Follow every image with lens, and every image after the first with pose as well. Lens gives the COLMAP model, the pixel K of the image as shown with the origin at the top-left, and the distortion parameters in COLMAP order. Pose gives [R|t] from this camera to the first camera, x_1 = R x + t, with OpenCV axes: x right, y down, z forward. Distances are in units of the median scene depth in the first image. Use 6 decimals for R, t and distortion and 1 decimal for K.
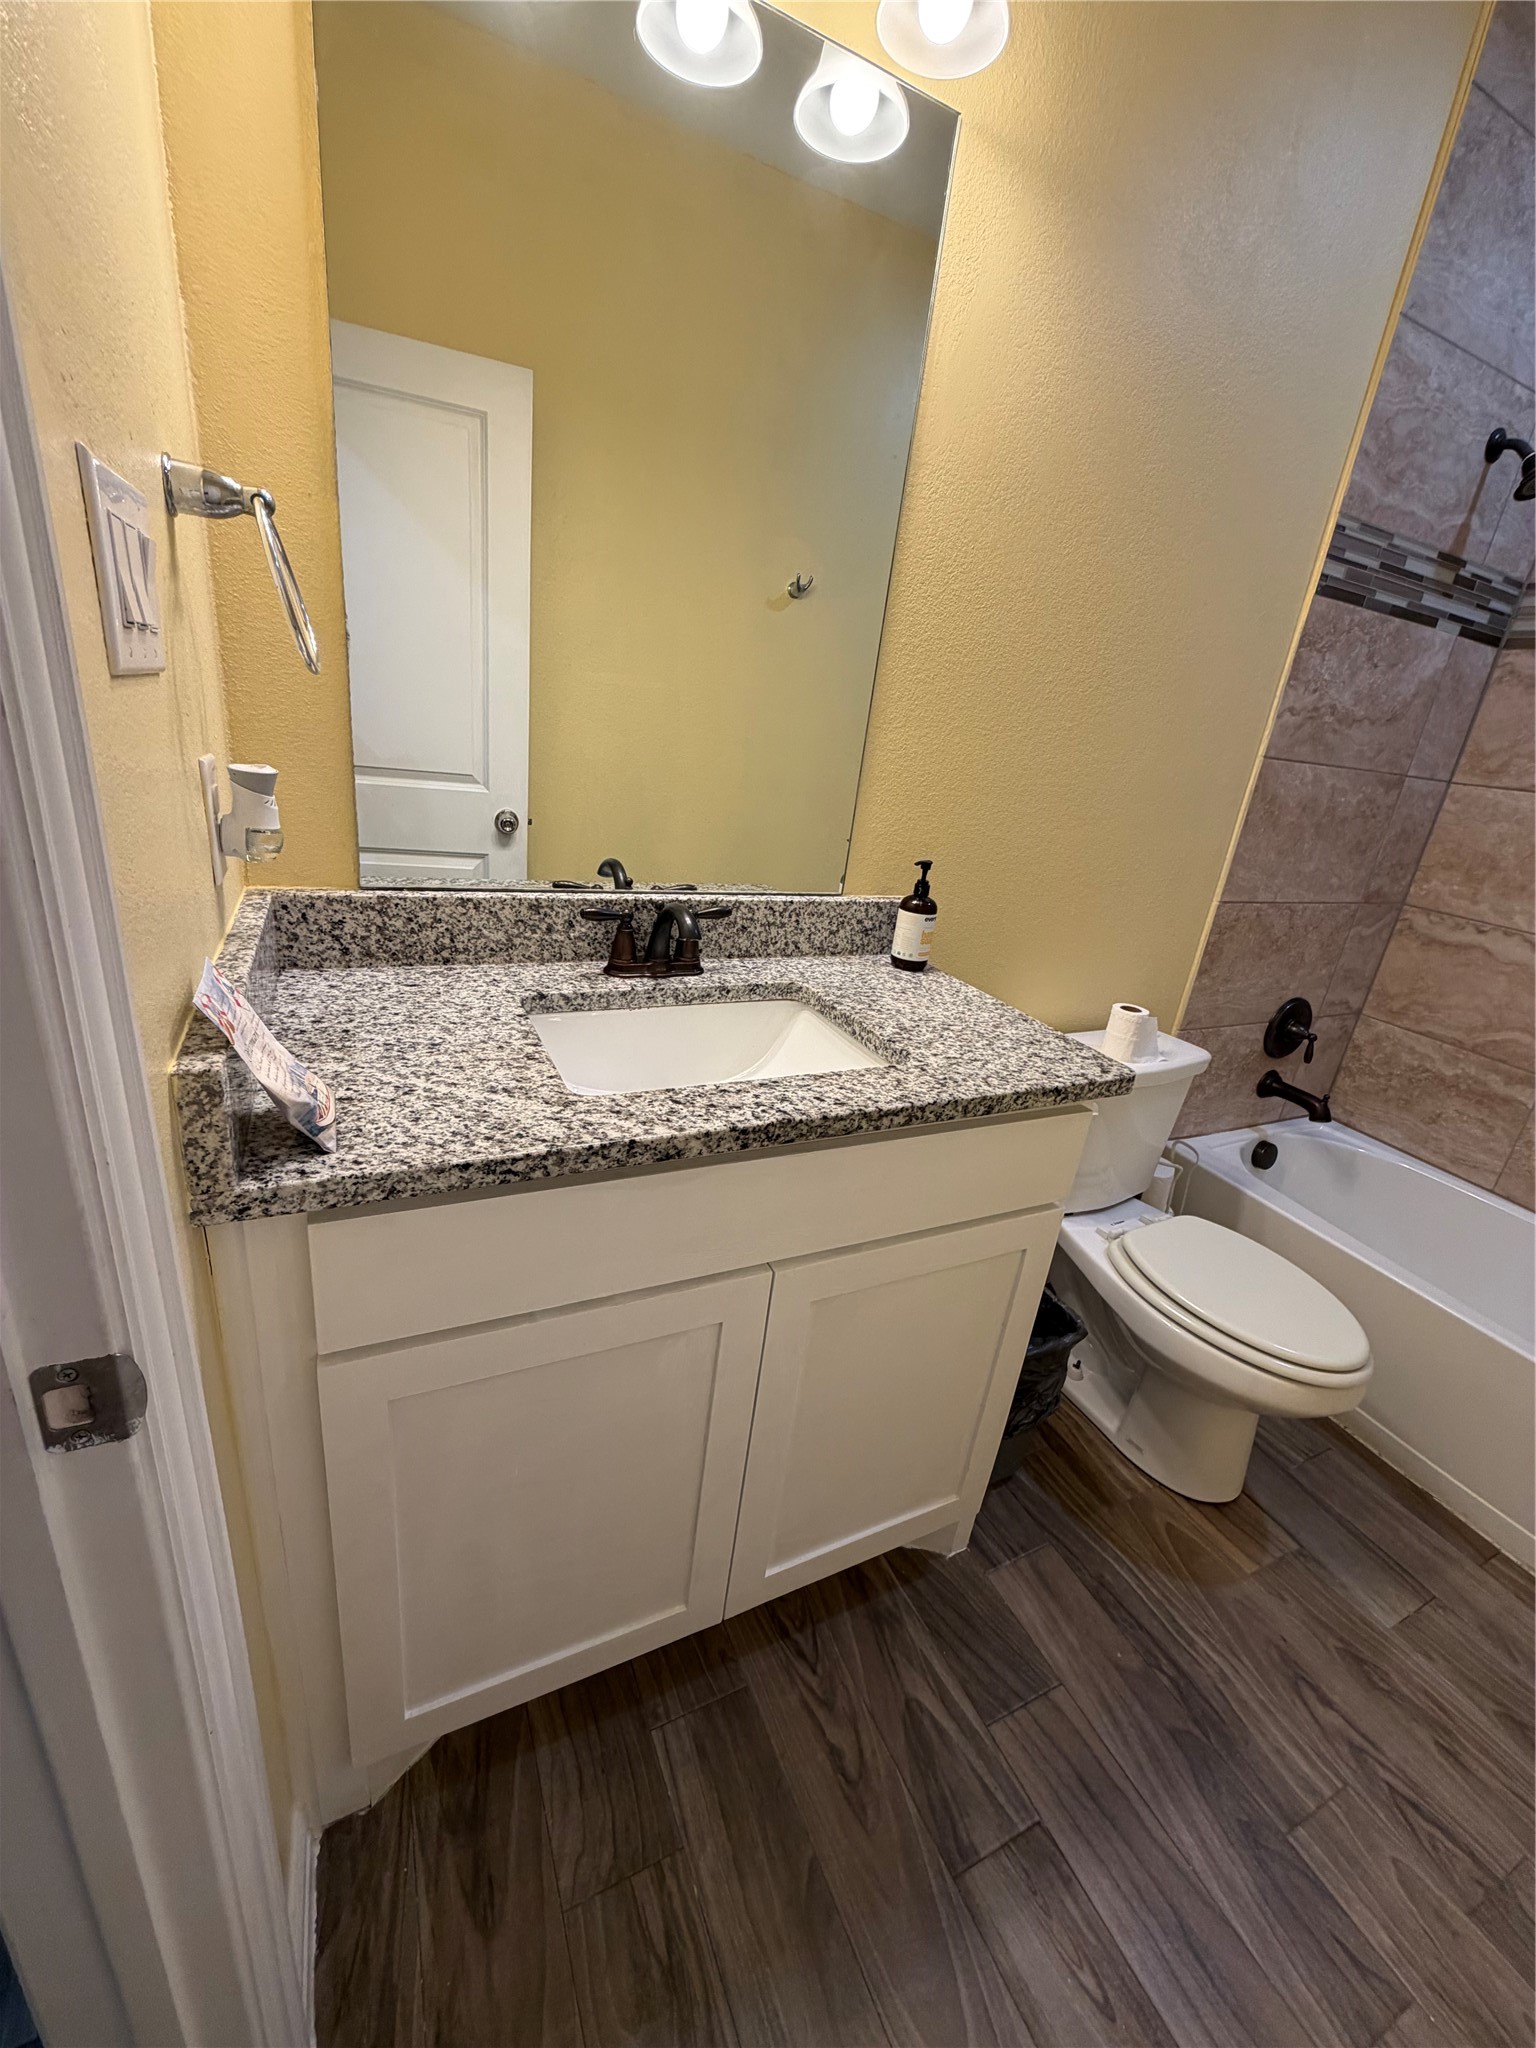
lens RADIAL K [[815.6, 0, 768.1], [0, 815.6, 1014.0], [0, 0, 1]] dist [0.001201, 0.000375]
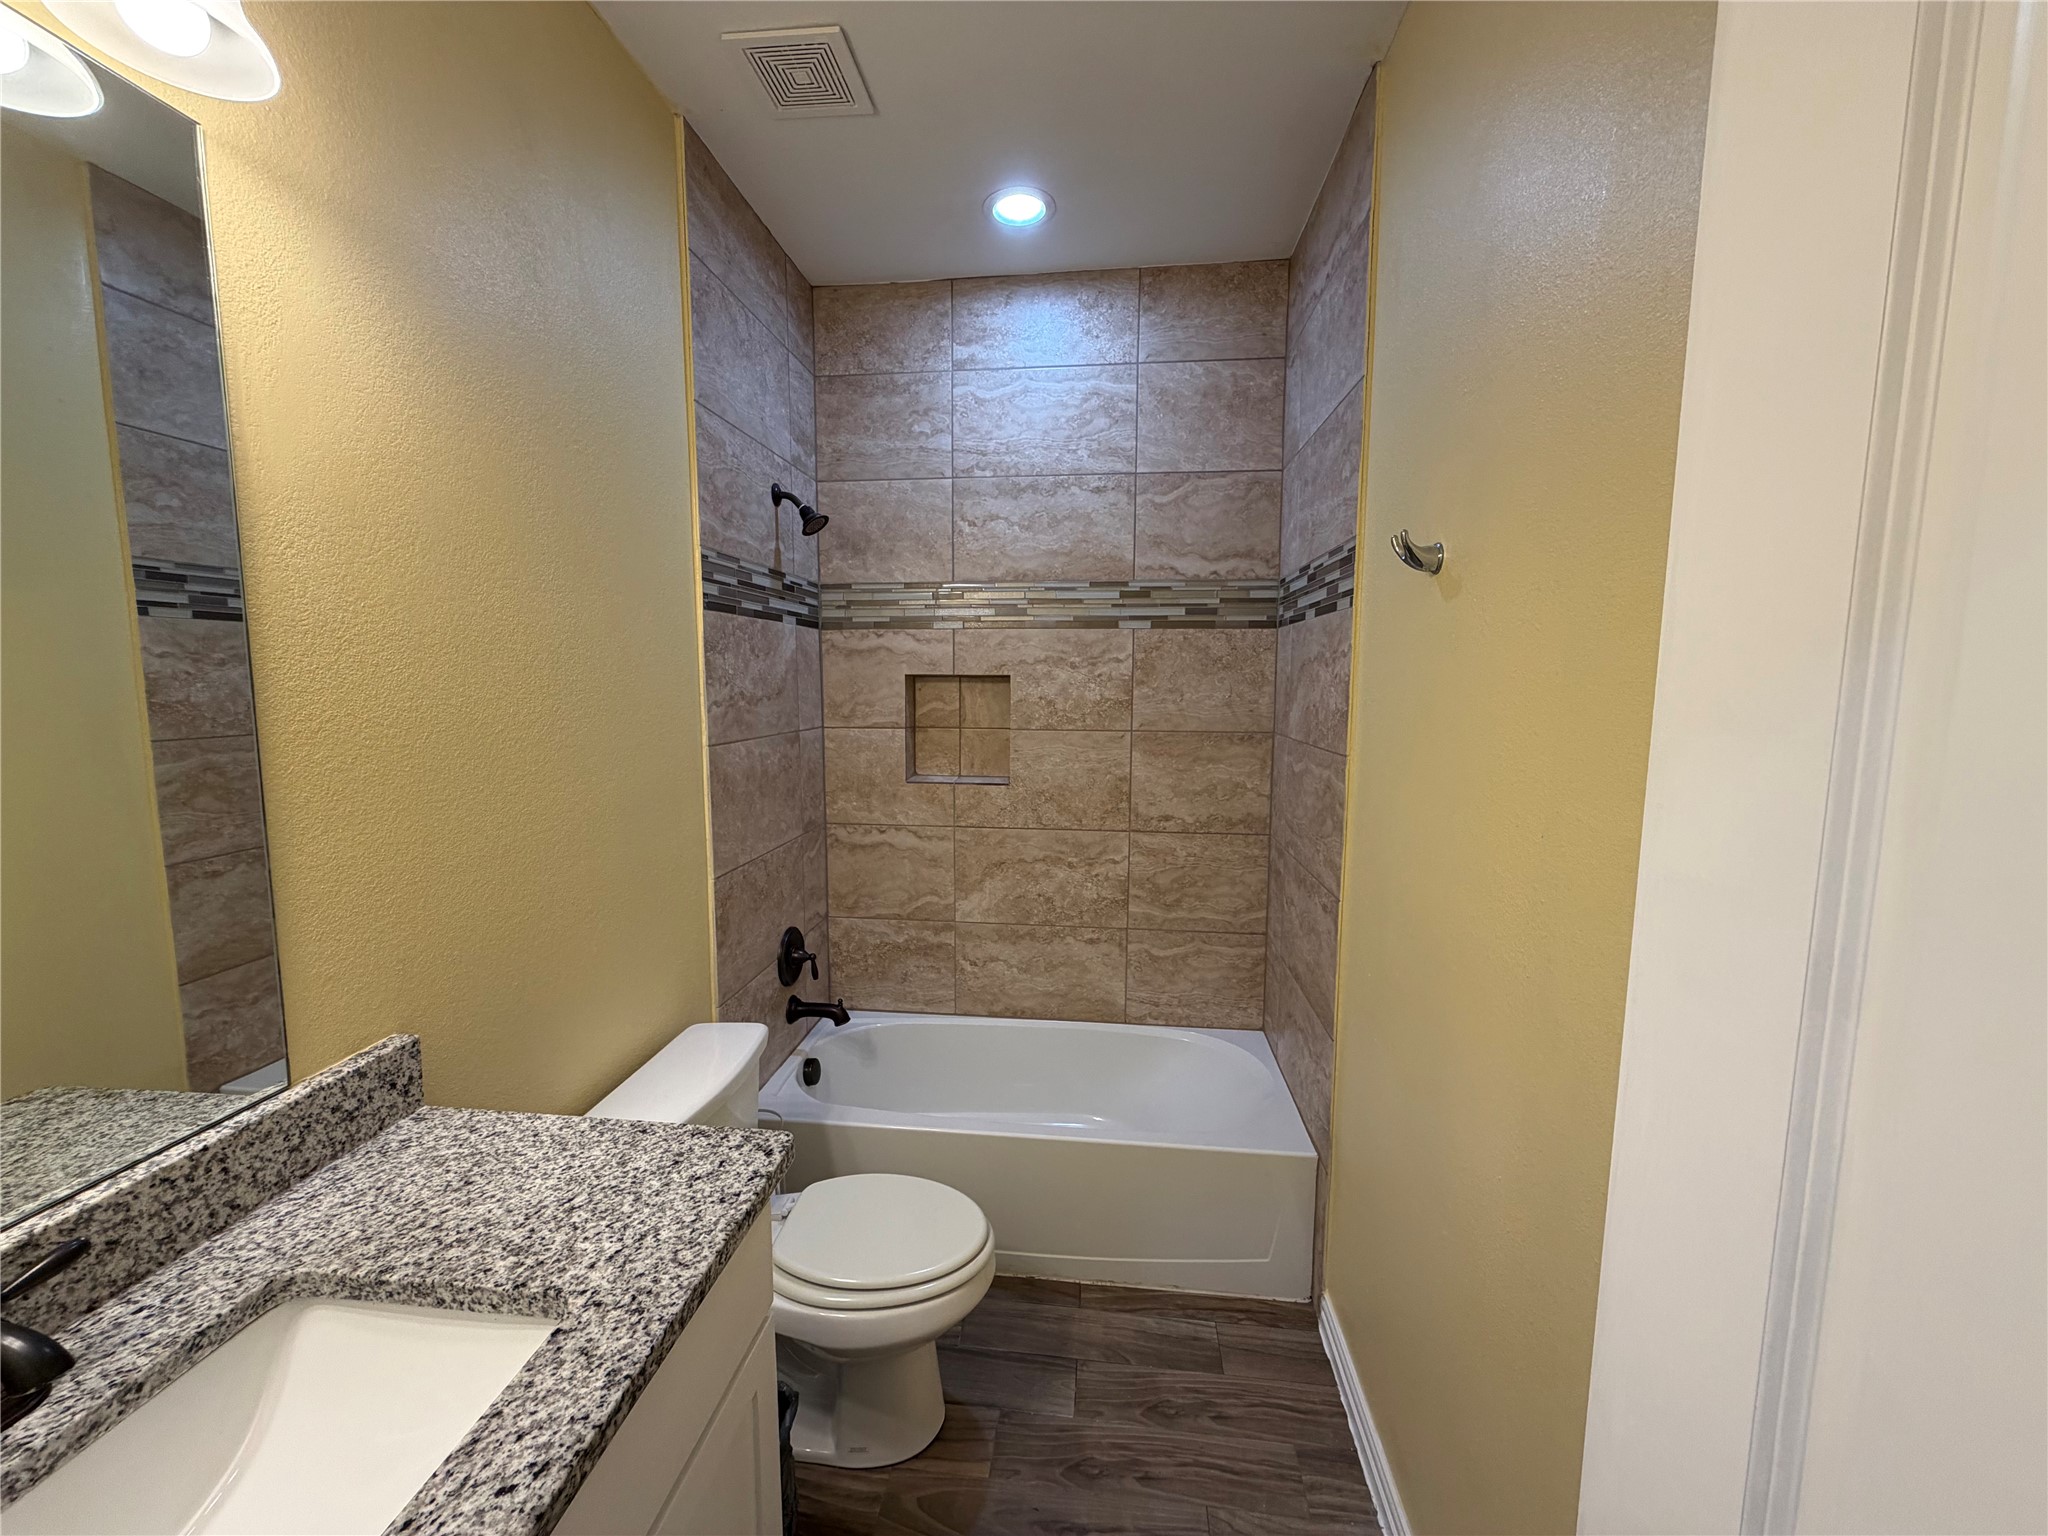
lens RADIAL K [[815.6, 0, 1011.9], [0, 815.6, 767.1], [0, 0, 1]] dist [0.001201, 0.000375]
pose [[0.536300, -0.204901, 0.818778, -0.082201], [0.346152, 0.938144, 0.008043, -0.182587], [-0.769780, 0.279108, 0.574053, 0.084445]]
